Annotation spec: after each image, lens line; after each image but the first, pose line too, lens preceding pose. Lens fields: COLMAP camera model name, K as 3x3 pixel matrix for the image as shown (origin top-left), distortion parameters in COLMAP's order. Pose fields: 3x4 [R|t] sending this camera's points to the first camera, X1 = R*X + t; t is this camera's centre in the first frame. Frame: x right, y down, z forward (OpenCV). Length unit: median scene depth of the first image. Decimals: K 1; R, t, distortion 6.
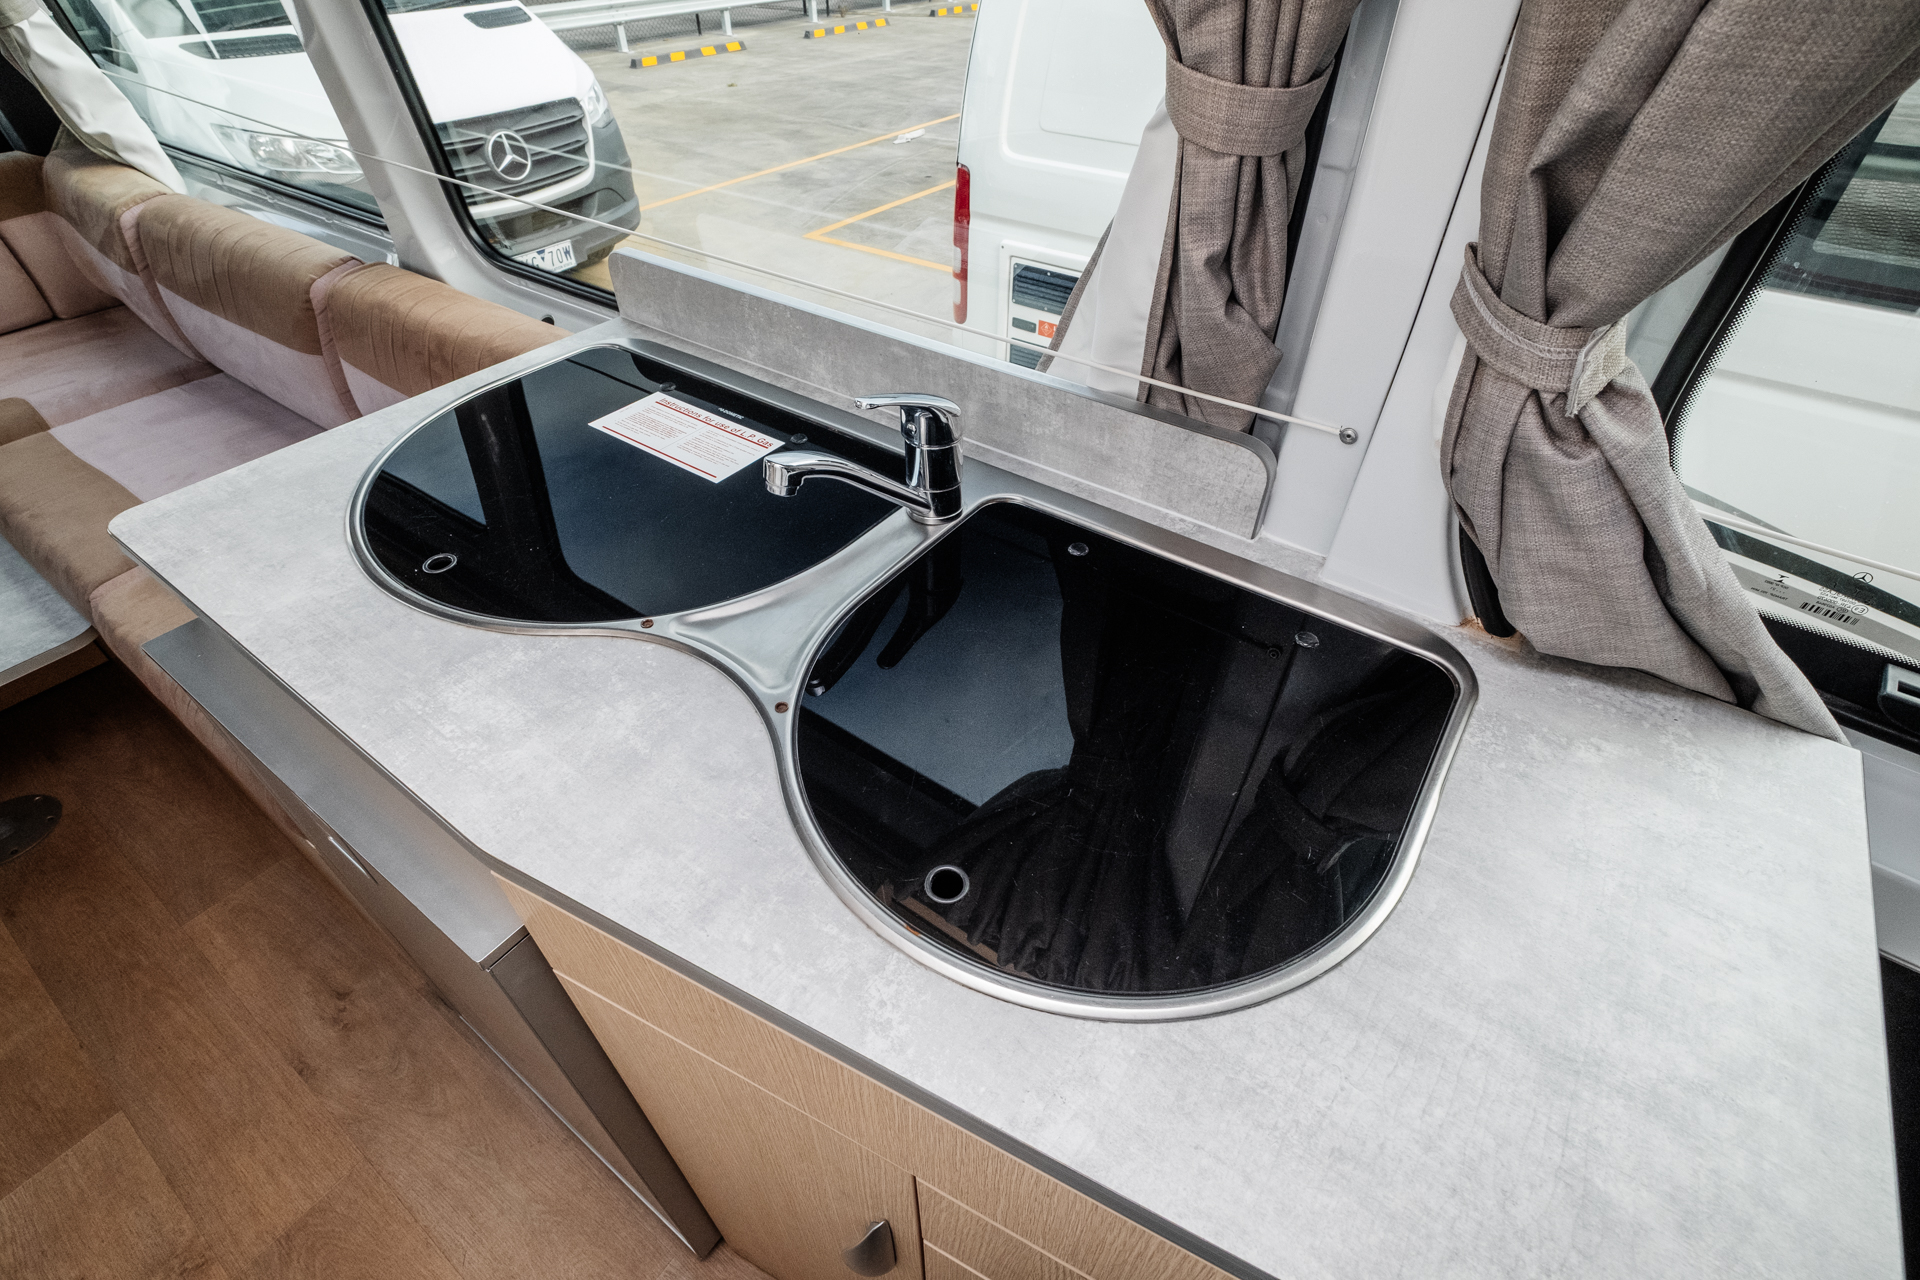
lens RADIAL K [[874.5, 0, 960.7], [0, 874.5, 644.2], [0, 0, 1]] dist [-0.010958, 0.000255]
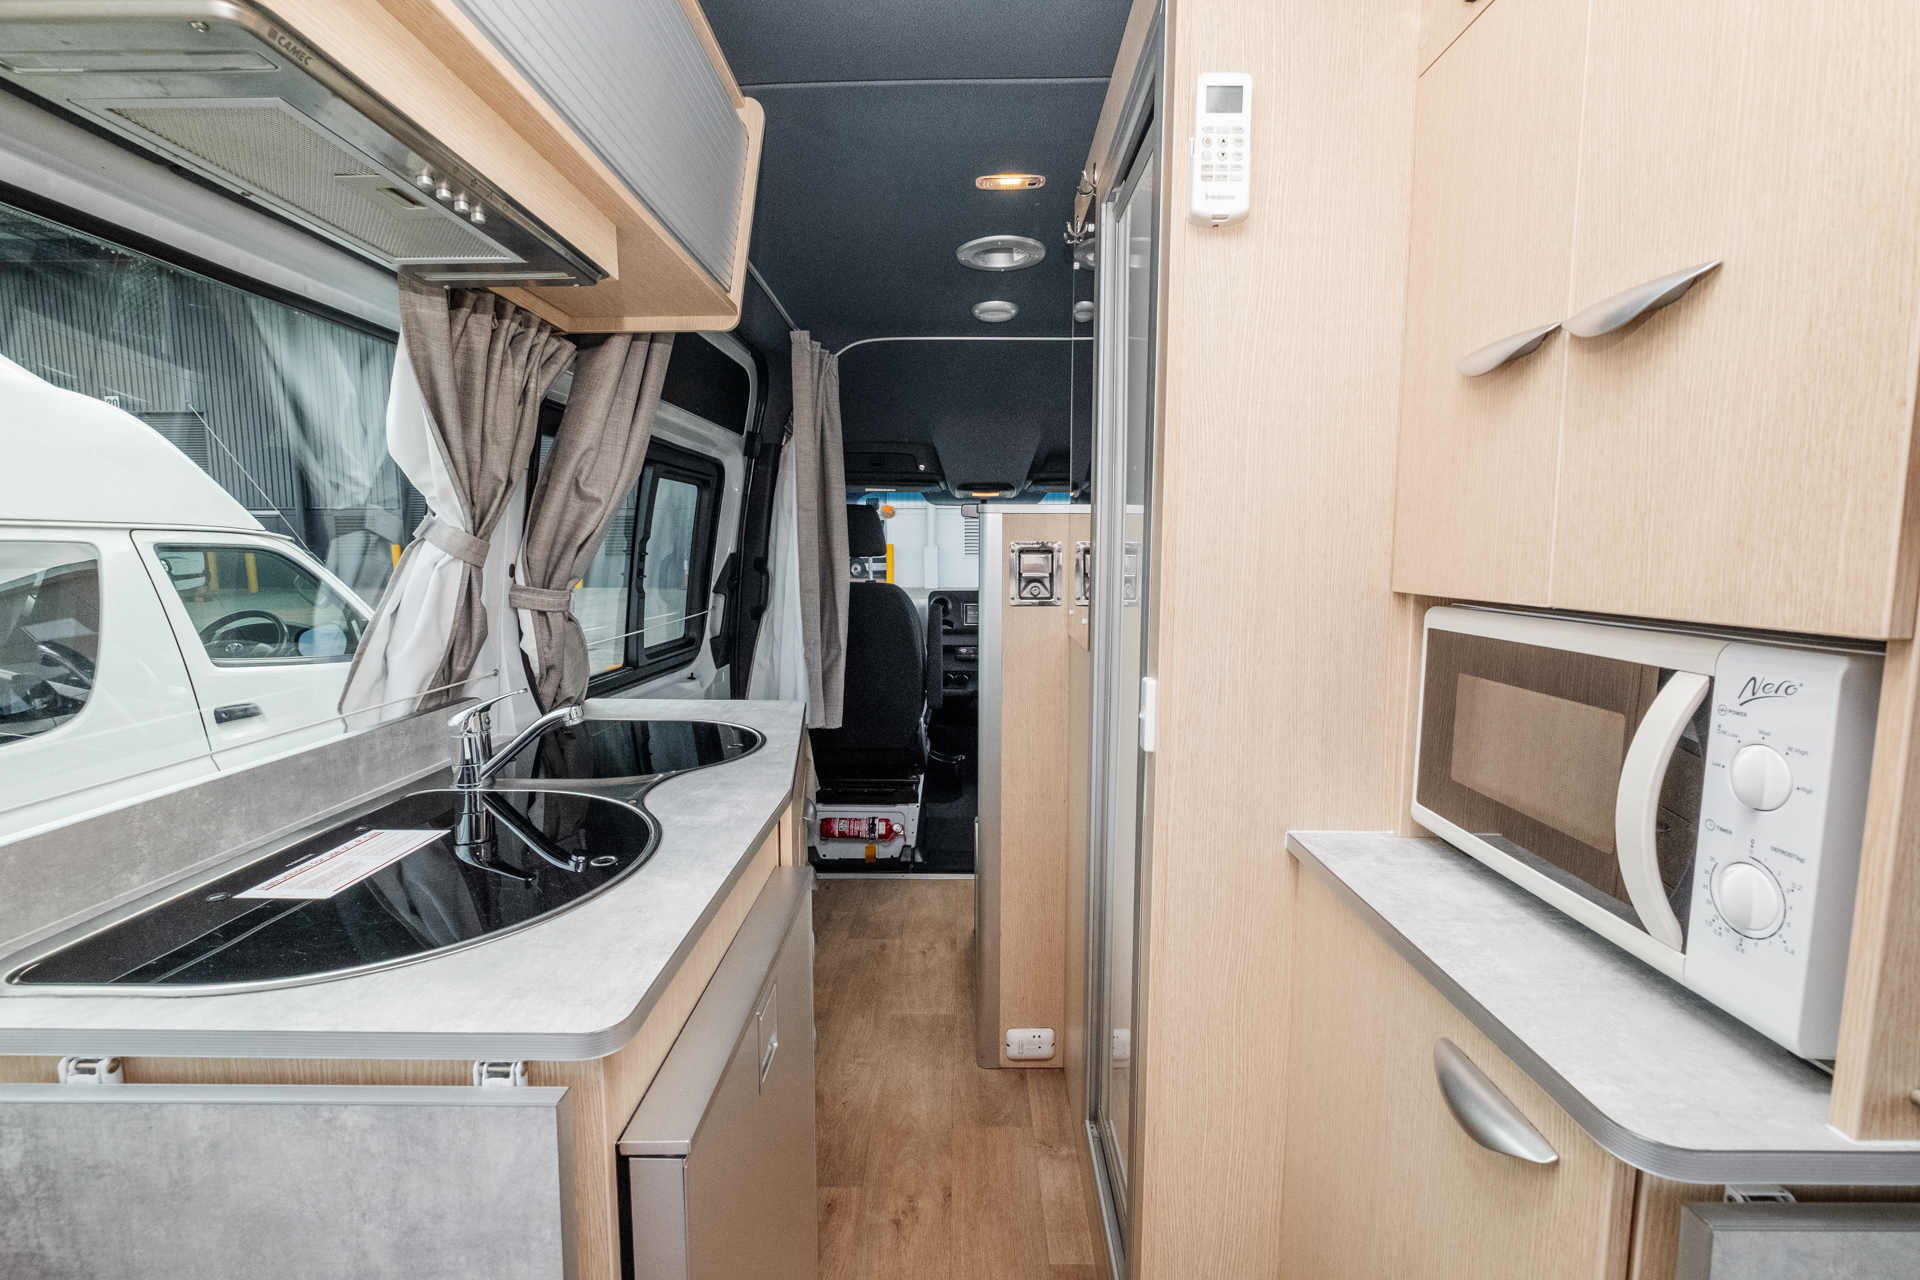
lens RADIAL K [[849.2, 0, 955.6], [0, 849.2, 643.0], [0, 0, 1]] dist [-0.001839, -0.000626]
pose [[-0.576131, -0.096842, 0.811600, -0.798147], [0.541291, 0.698804, 0.467630, -0.264354], [-0.612435, 0.708728, -0.350183, 0.379449]]
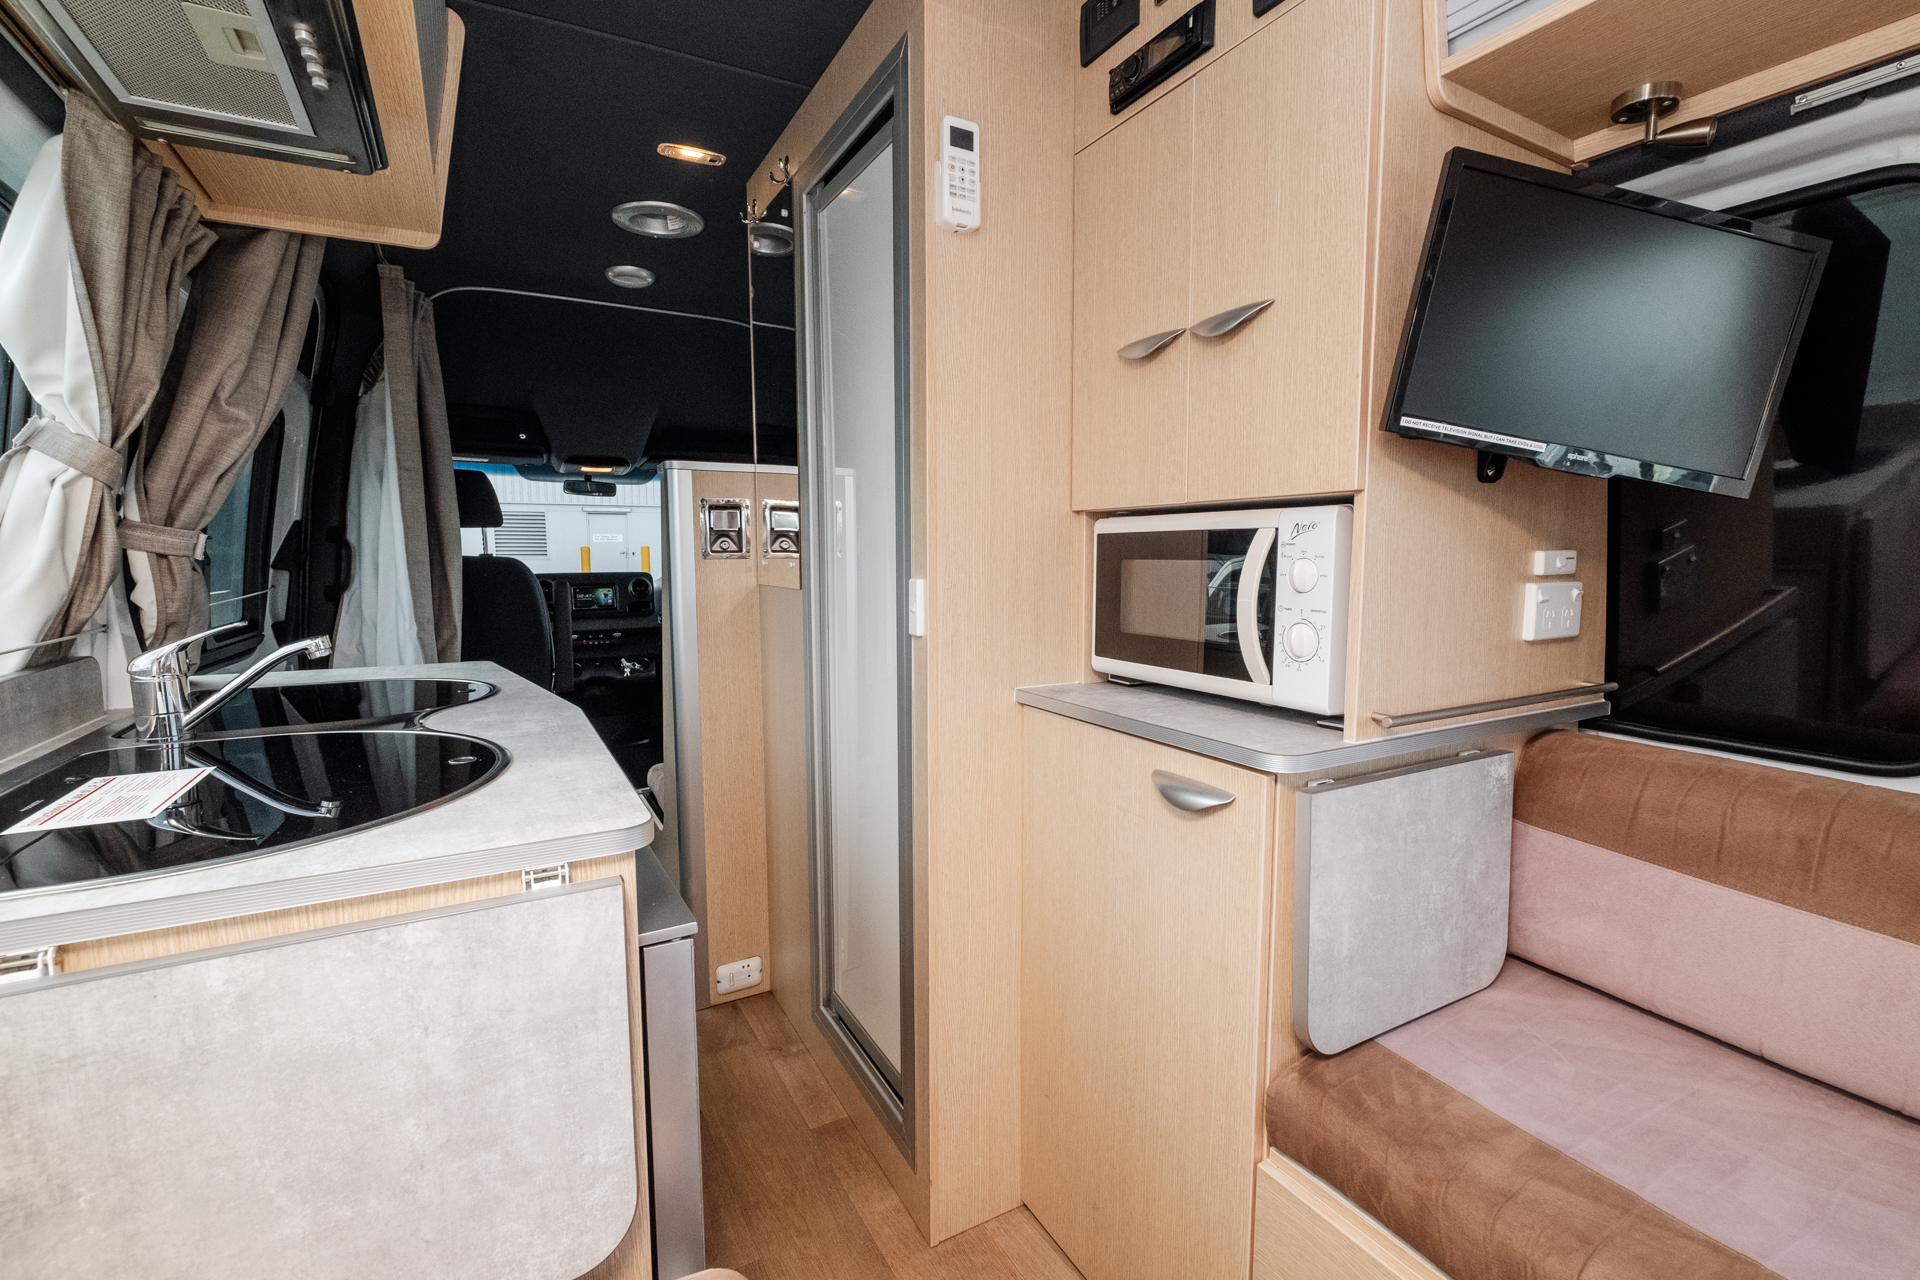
lens RADIAL K [[849.2, 0, 971.9], [0, 849.2, 640.2], [0, 0, 1]] dist [-0.001839, -0.000626]
pose [[-0.908713, -0.047117, 0.414754, -0.757136], [0.276911, 0.675450, 0.683438, -0.363899], [-0.312347, 0.735899, -0.600743, 0.589519]]
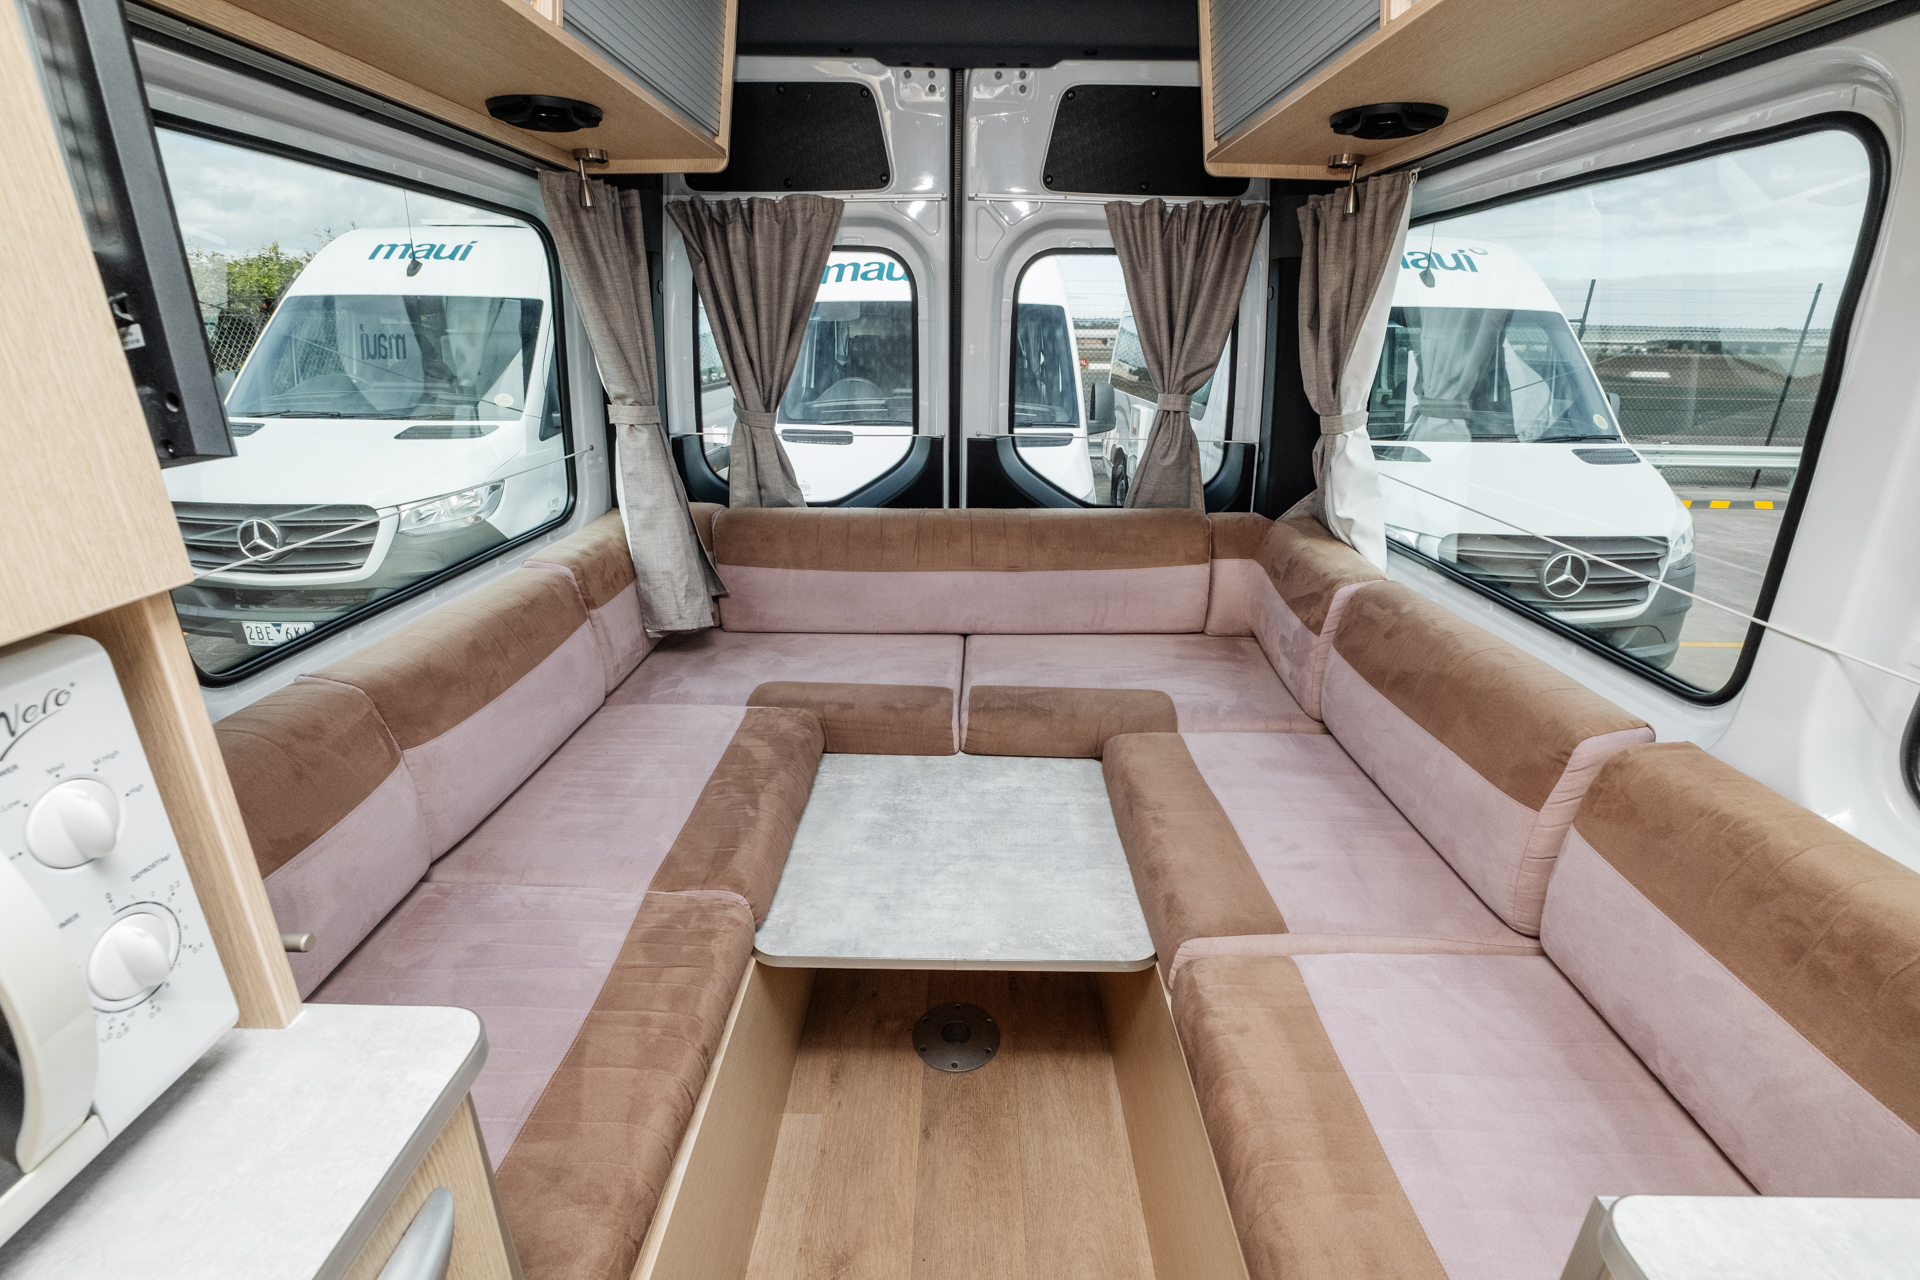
lens RADIAL K [[849.2, 0, 958.9], [0, 849.2, 635.5], [0, 0, 1]] dist [-0.001839, -0.000626]
pose [[0.575256, 0.278125, -0.769238, -0.407222], [-0.552613, 0.825494, -0.114793, -0.068807], [0.603075, 0.491126, 0.628567, 0.092009]]
